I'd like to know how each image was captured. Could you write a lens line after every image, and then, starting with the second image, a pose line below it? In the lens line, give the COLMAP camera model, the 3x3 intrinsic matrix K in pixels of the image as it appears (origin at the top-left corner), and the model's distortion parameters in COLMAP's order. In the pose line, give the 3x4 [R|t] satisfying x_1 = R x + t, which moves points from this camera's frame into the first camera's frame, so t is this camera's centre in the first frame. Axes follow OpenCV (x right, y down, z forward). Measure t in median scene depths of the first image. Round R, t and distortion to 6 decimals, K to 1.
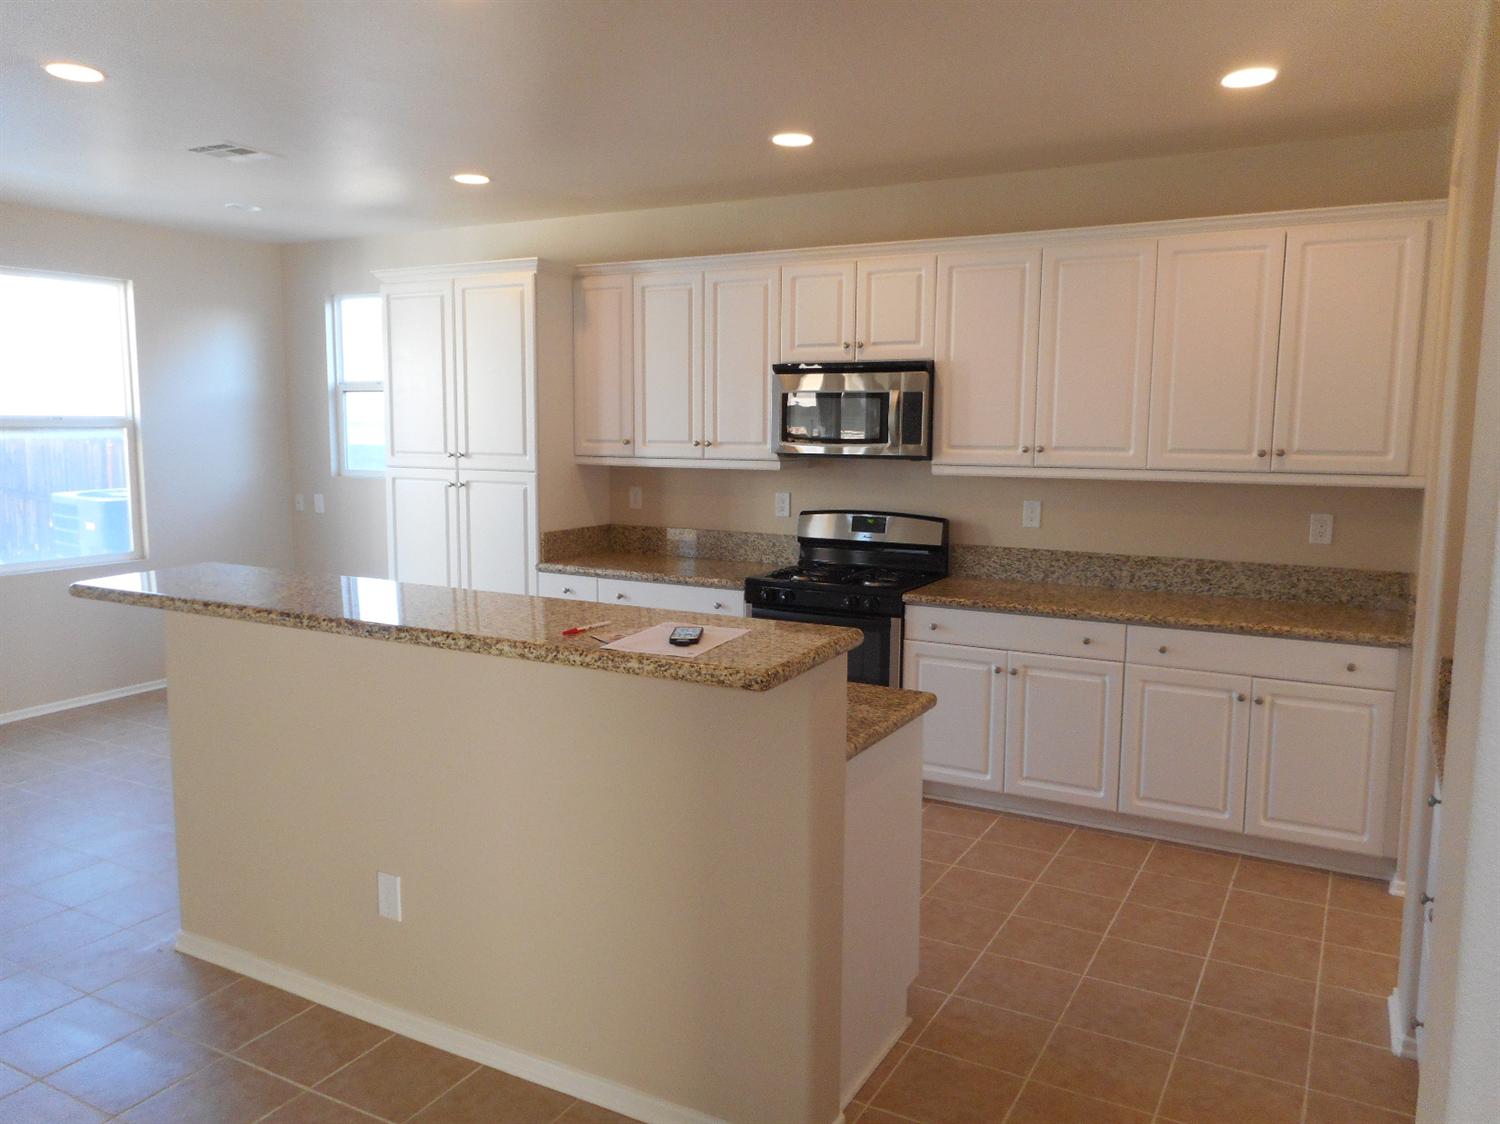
lens RADIAL K [[1116.2, 0, 750.0], [0, 1116.2, 562.0], [0, 0, 1]] dist [-0.006053, 0.001043]
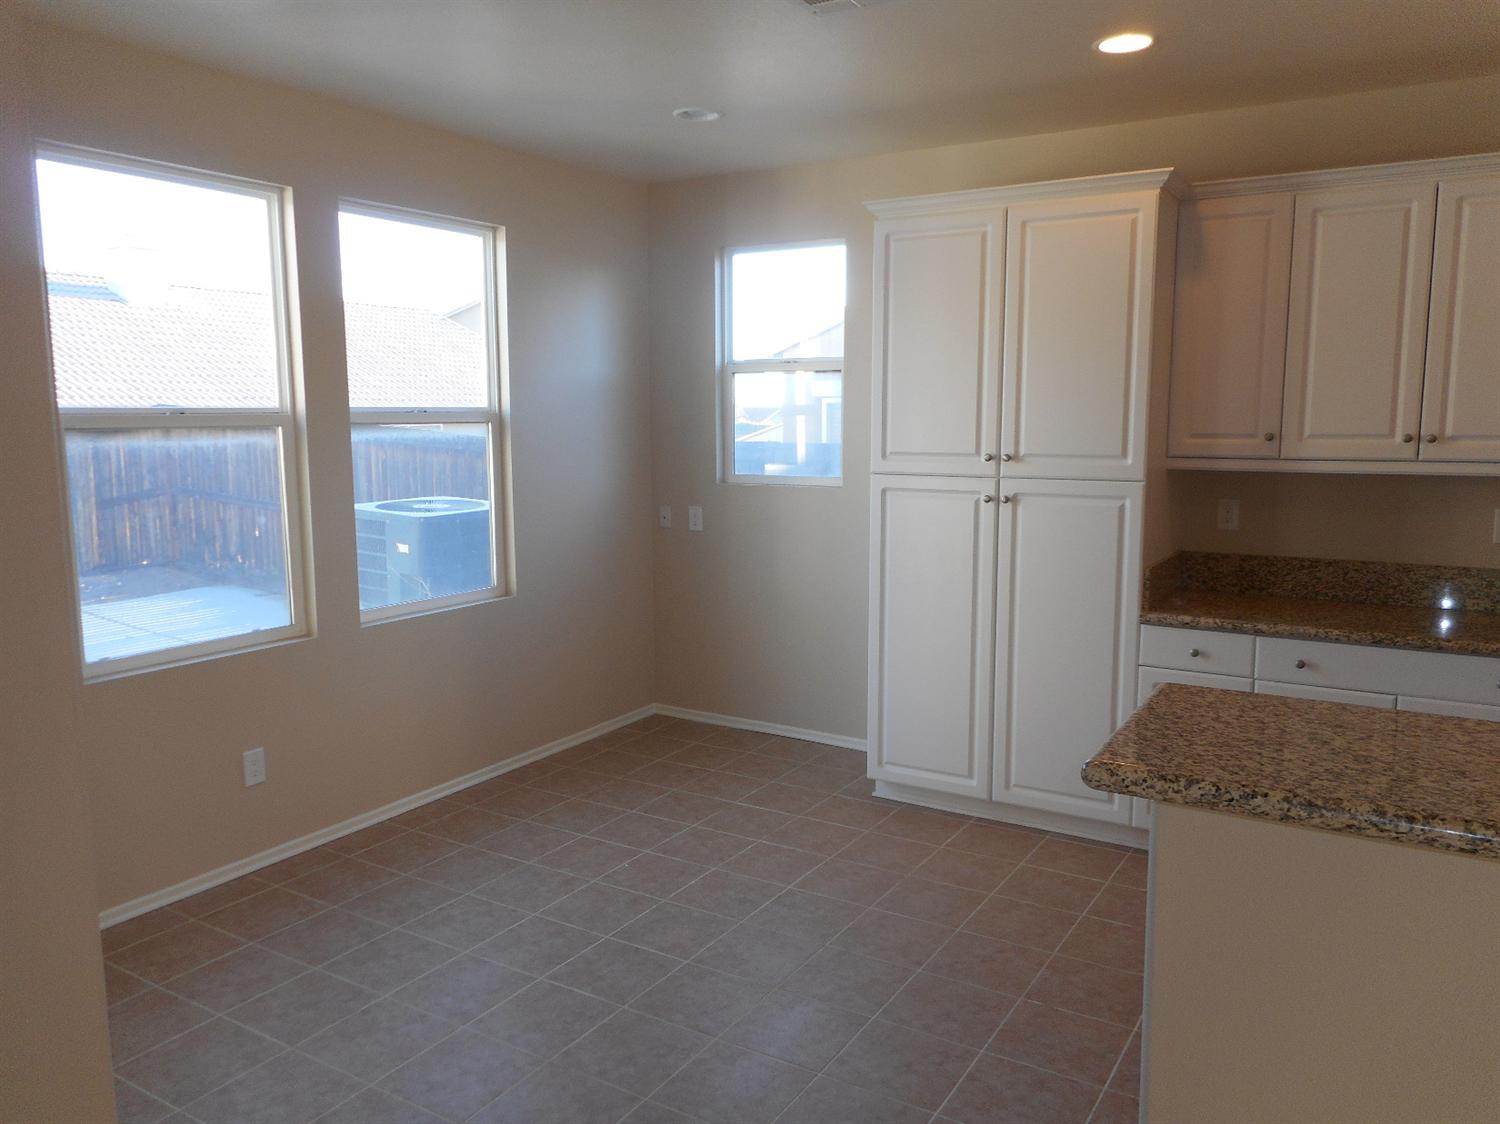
lens RADIAL K [[1134.0, 0, 750.0], [0, 1134.0, 562.0], [0, 0, 1]] dist [0.049122, -0.003520]
pose [[0.999071, -0.001815, -0.043048, -0.392812], [0.002119, 0.999973, 0.007013, -0.034559], [0.043034, -0.007097, 0.999048, 0.266056]]
